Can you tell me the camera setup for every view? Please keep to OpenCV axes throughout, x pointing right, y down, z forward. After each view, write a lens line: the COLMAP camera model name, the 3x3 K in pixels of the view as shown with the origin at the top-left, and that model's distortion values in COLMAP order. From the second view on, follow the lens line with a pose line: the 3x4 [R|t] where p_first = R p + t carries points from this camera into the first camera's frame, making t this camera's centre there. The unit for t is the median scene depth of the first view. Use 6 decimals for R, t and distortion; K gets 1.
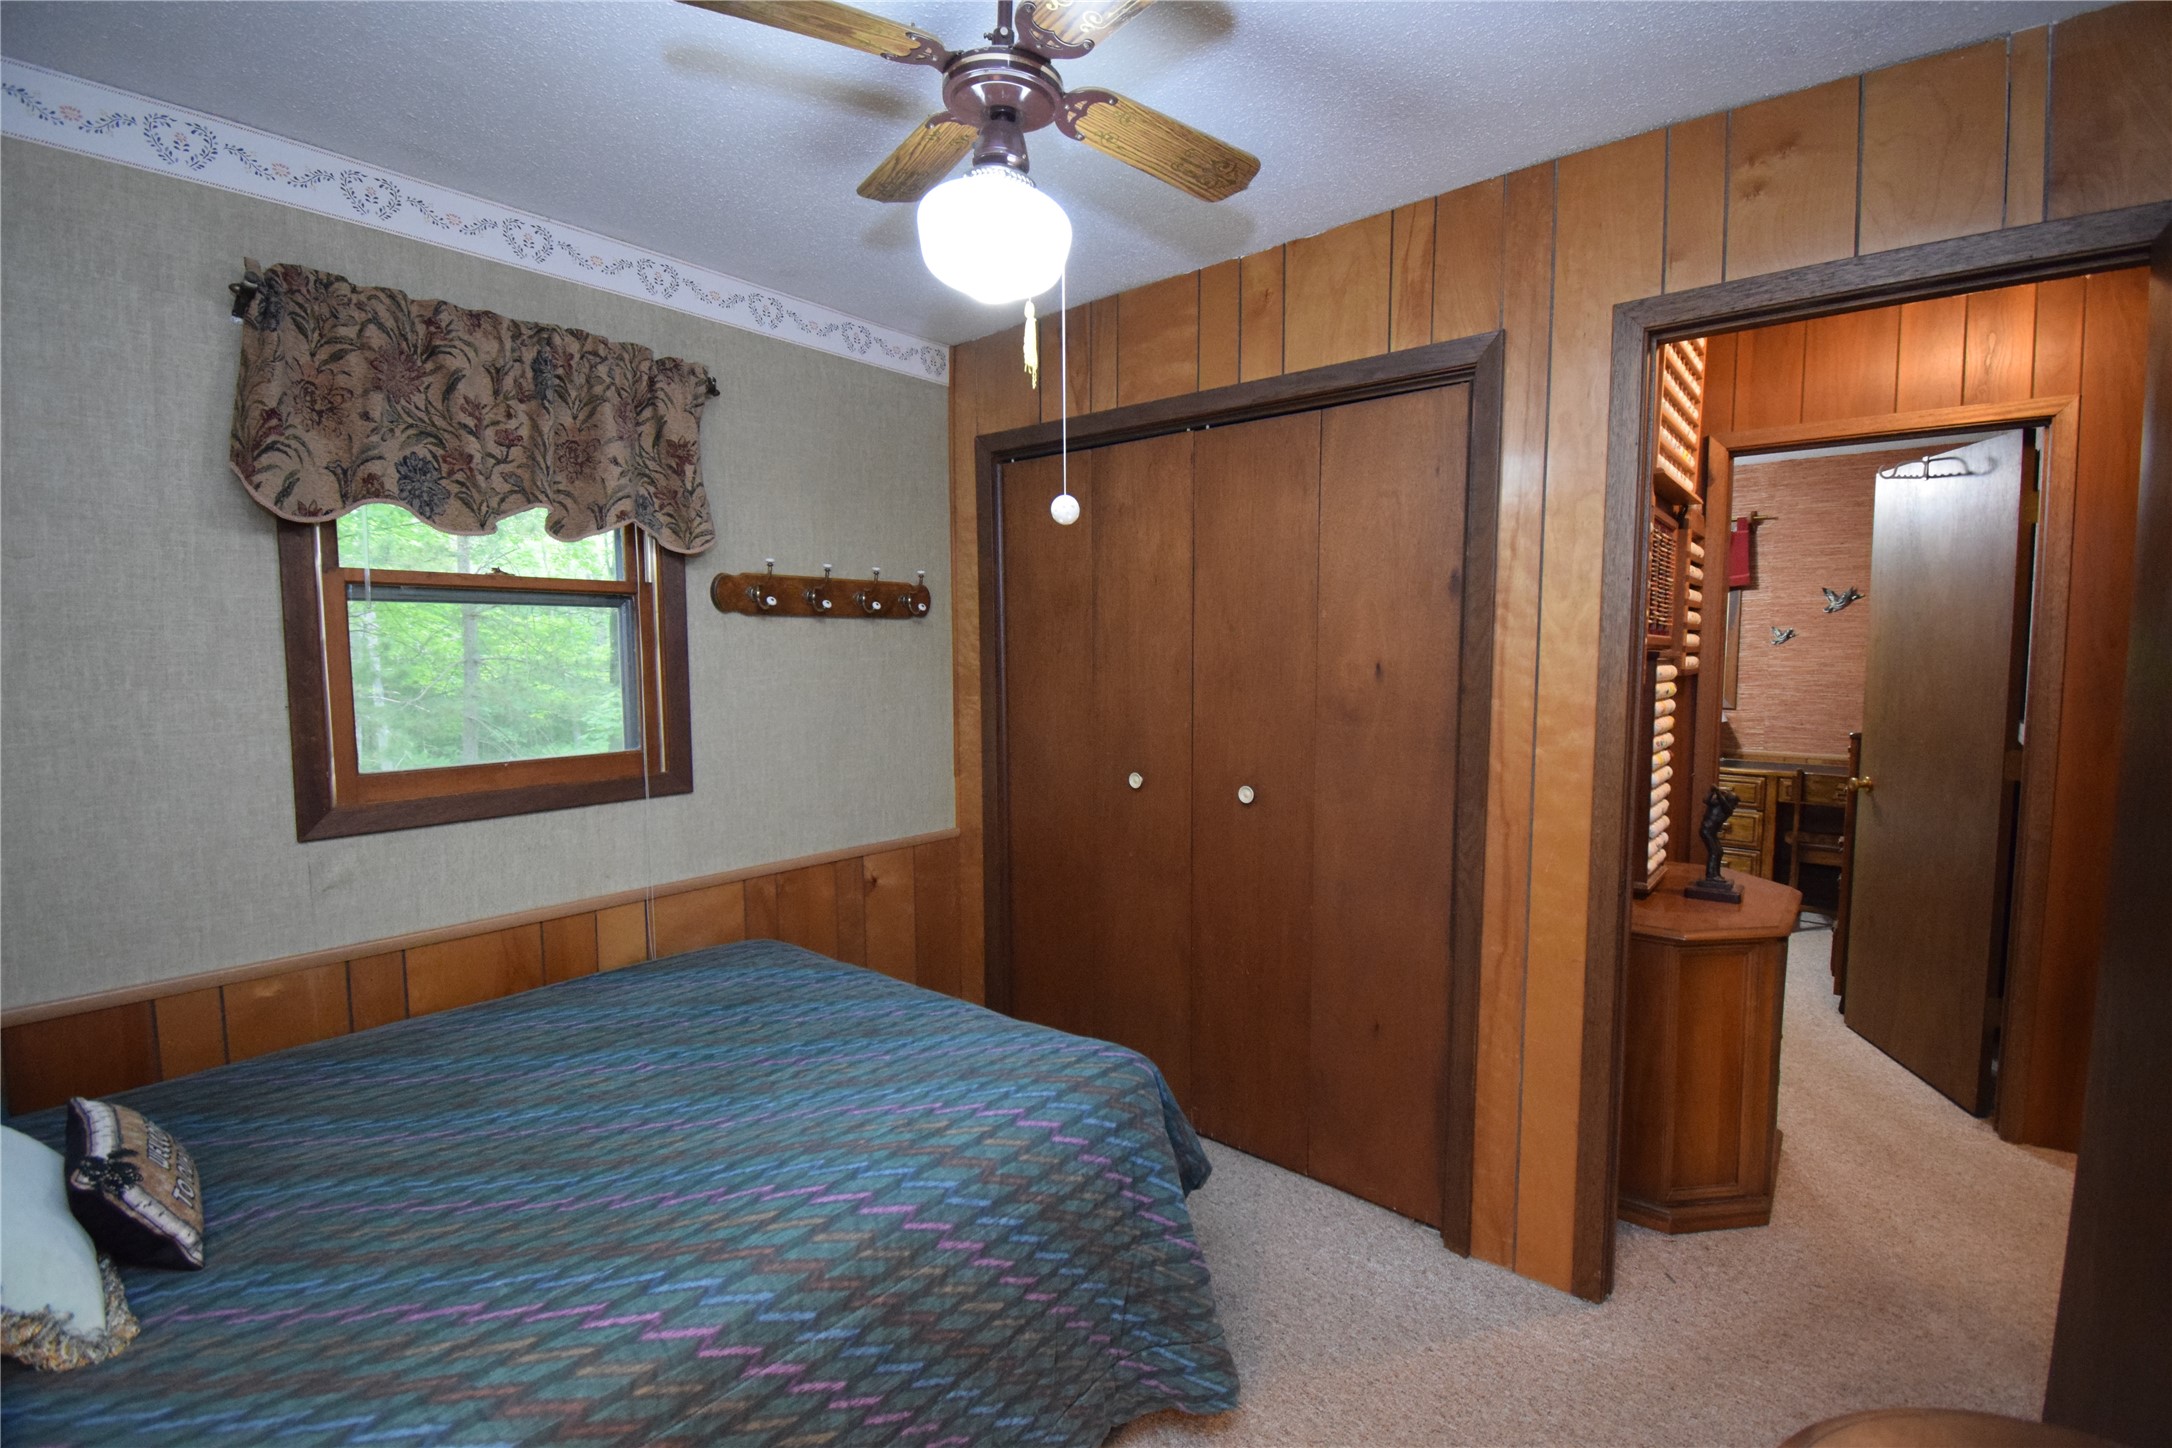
lens RADIAL K [[969.9, 0, 1086.0], [0, 969.9, 731.9], [0, 0, 1]] dist [0.023214, -0.027357]
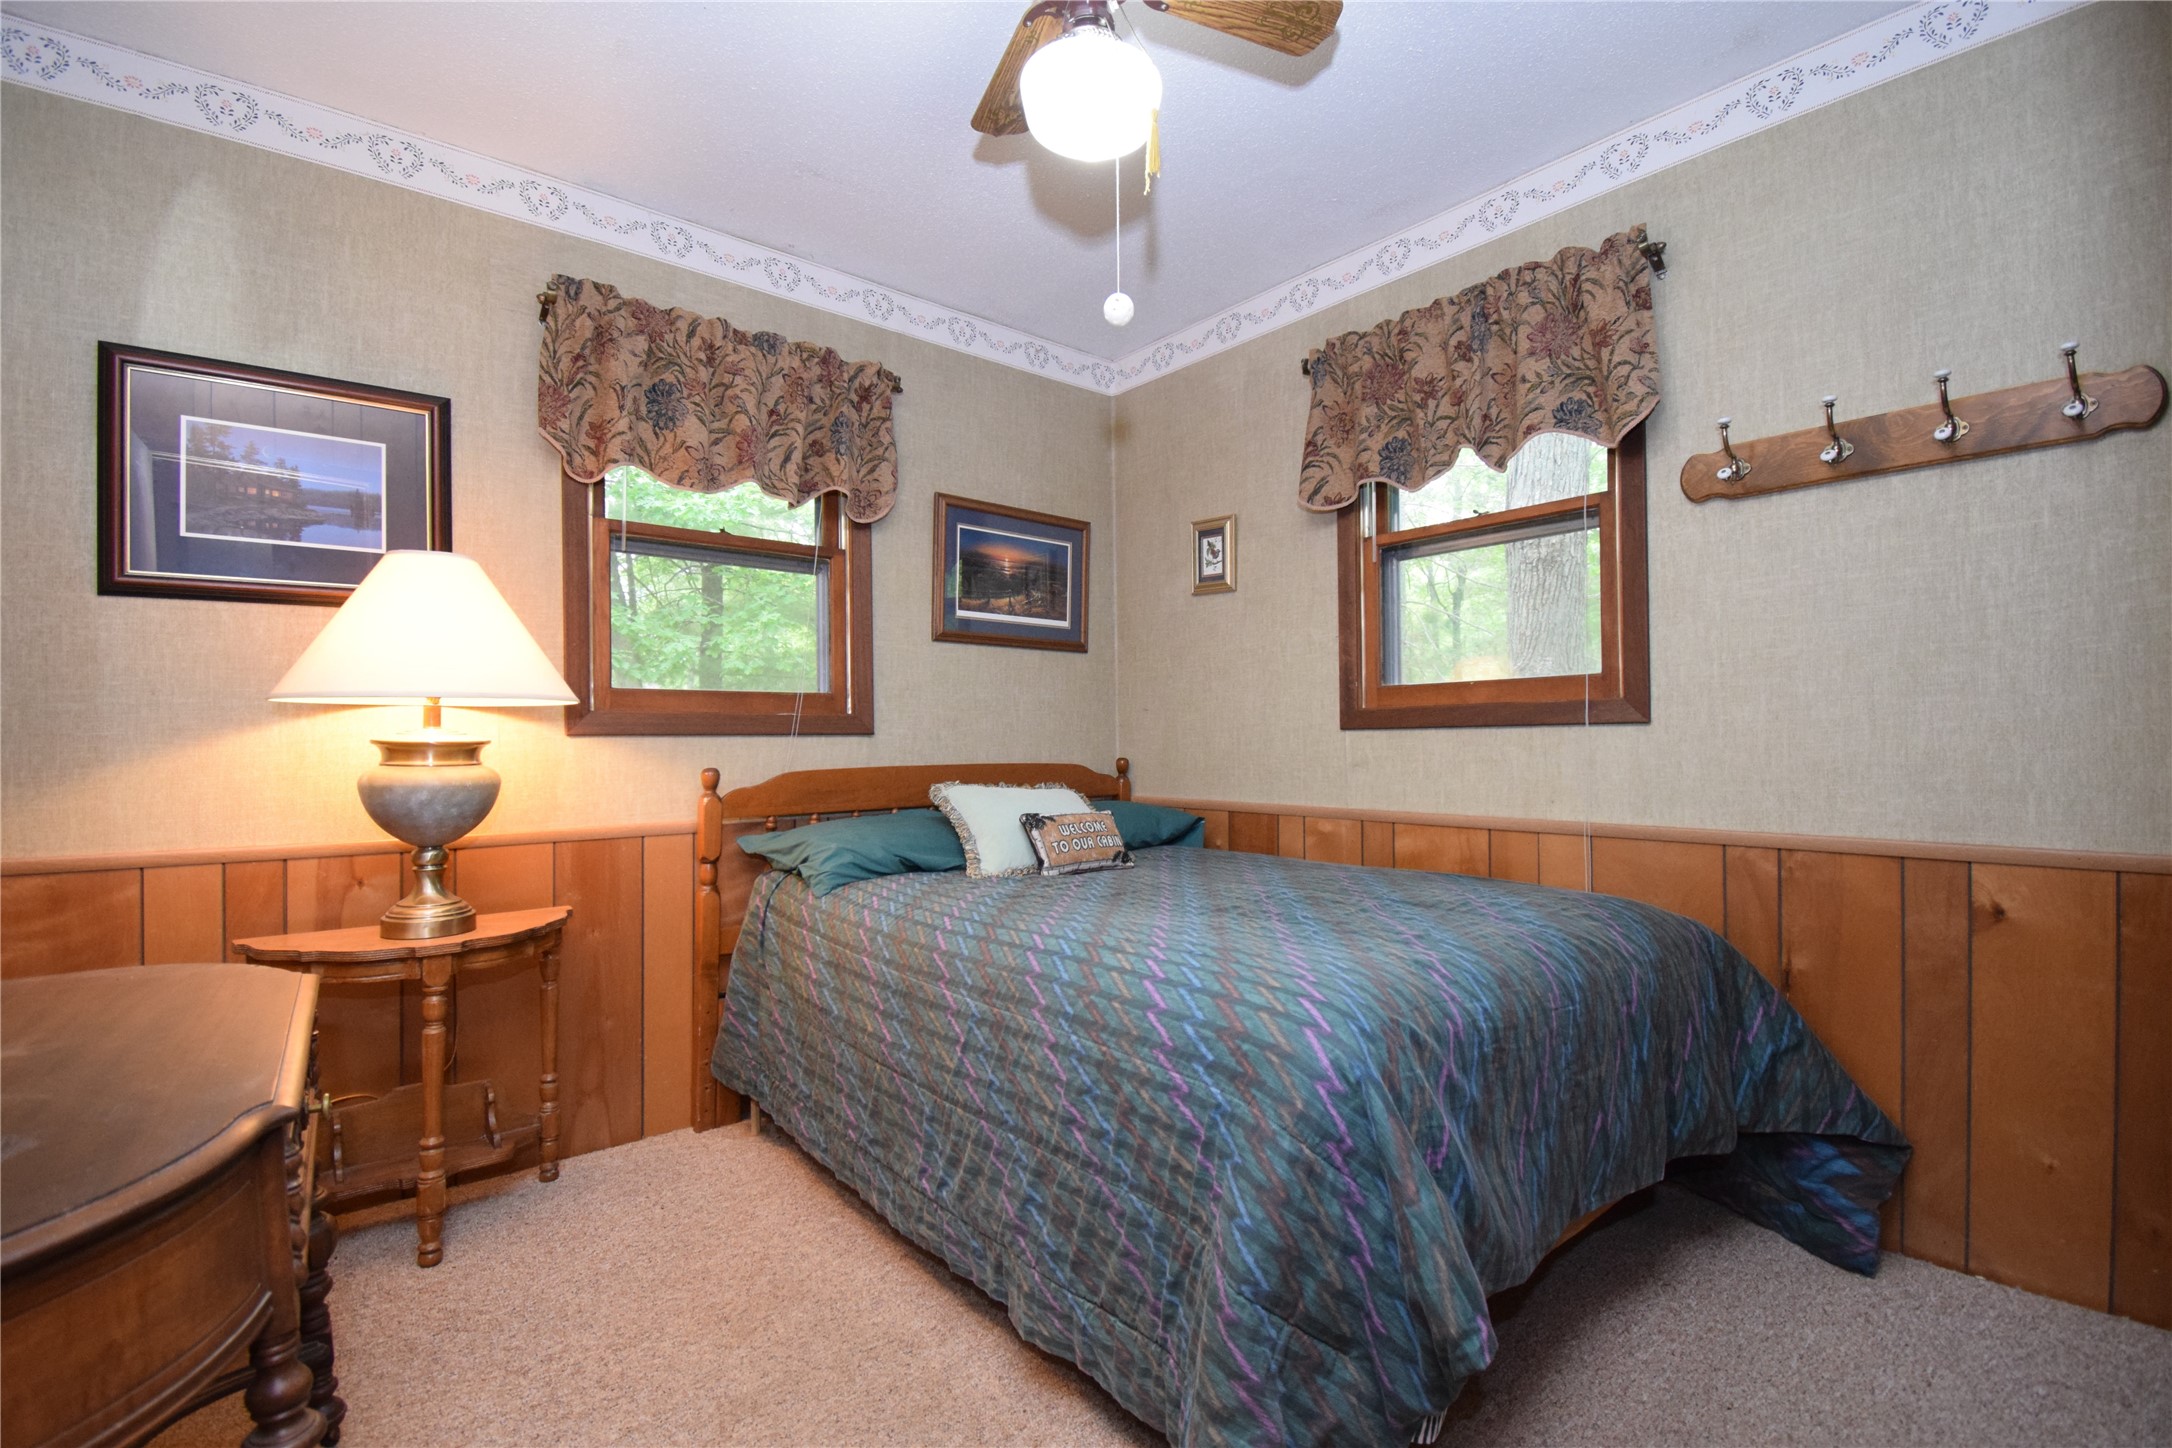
lens RADIAL K [[969.9, 0, 1086.0], [0, 969.9, 731.9], [0, 0, 1]] dist [0.023214, -0.027357]
pose [[-0.181013, -0.002764, -0.983477, 0.650583], [-0.077202, 0.996950, 0.011407, 0.121783], [0.980446, 0.077991, -0.180674, 0.835177]]
